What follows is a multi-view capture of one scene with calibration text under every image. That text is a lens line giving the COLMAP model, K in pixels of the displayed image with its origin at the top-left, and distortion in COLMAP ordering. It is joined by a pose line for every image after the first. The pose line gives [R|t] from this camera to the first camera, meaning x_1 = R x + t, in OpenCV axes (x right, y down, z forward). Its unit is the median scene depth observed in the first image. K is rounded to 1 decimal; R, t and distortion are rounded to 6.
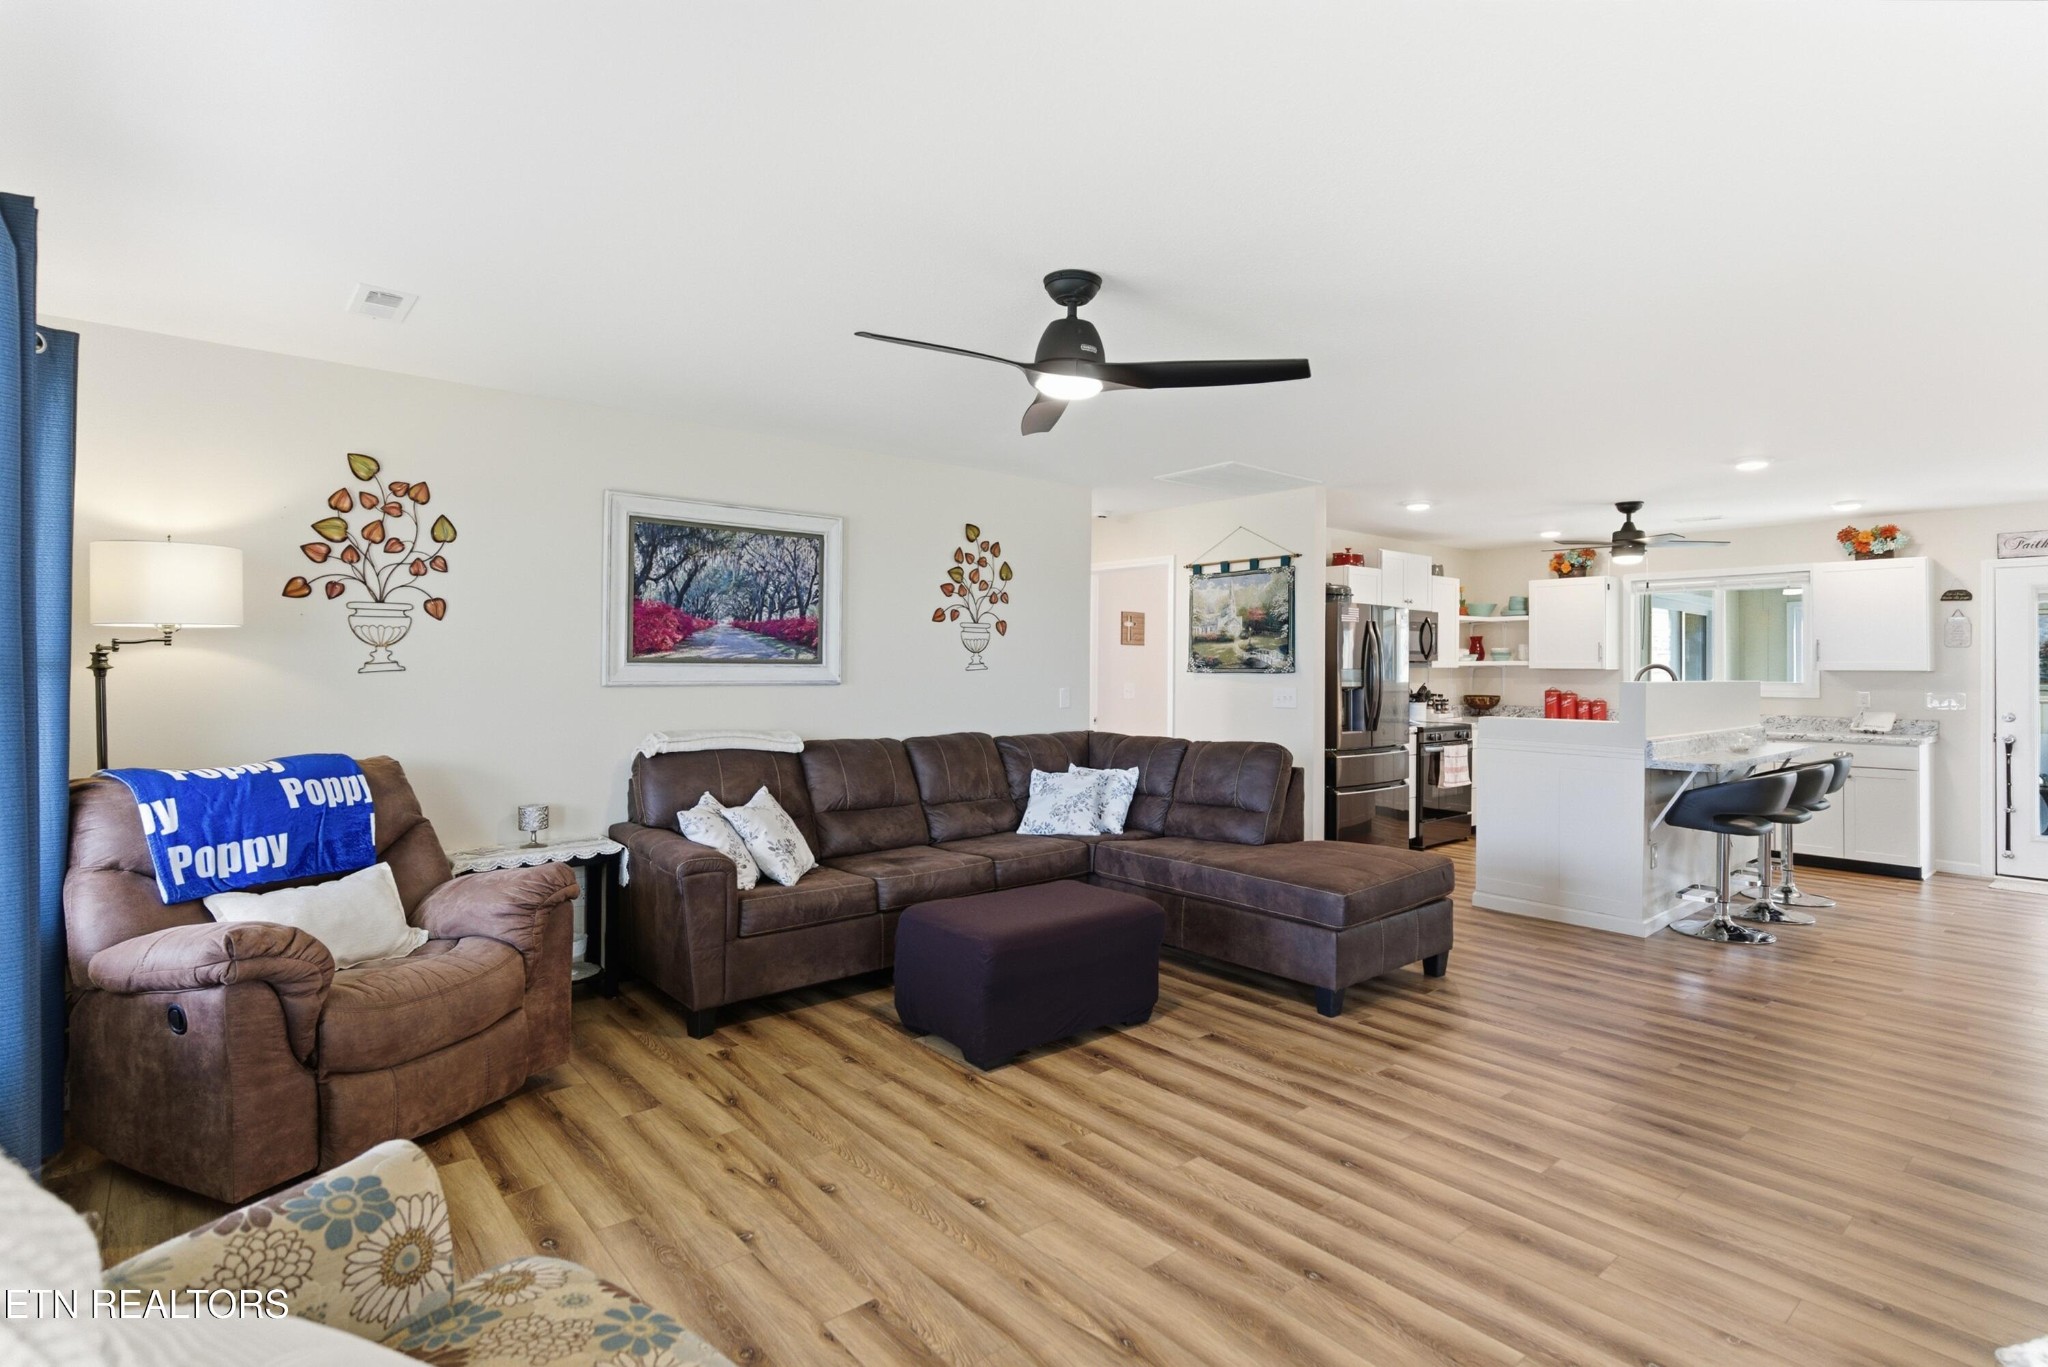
lens RADIAL K [[999.6, 0, 1026.7], [0, 999.6, 664.3], [0, 0, 1]] dist [0.002208, 0.000638]
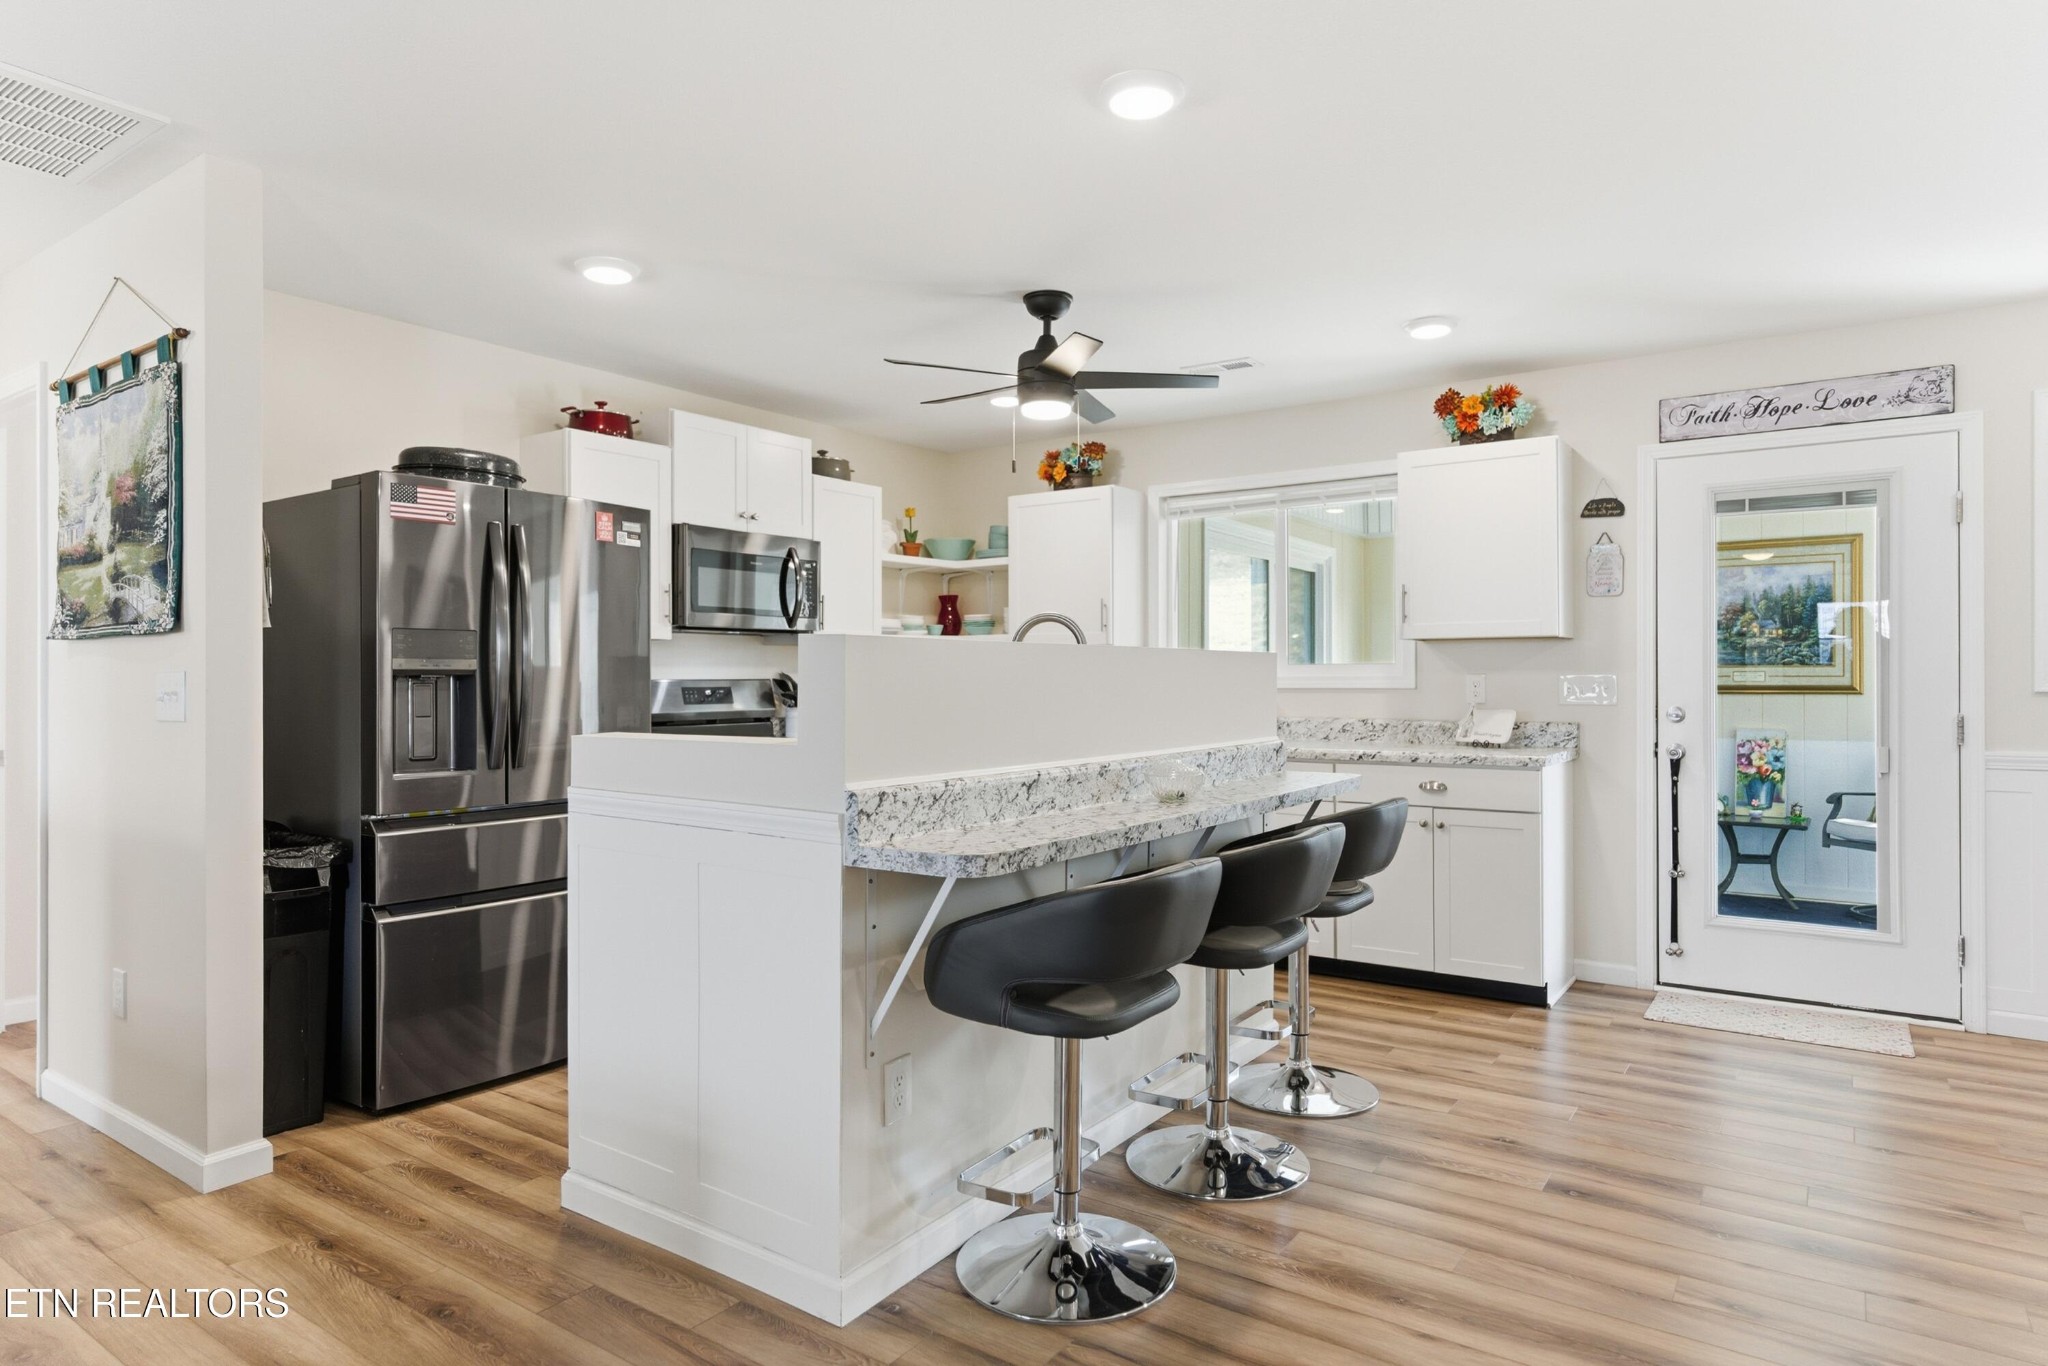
lens RADIAL K [[1171.0, 0, 1023.0], [0, 1171.0, 688.4], [0, 0, 1]] dist [-0.005822, 0.000098]
pose [[0.967979, -0.011091, 0.250787, 0.439093], [0.008093, 0.999883, 0.012983, 0.025687], [-0.250902, -0.010538, 0.967955, 0.434358]]
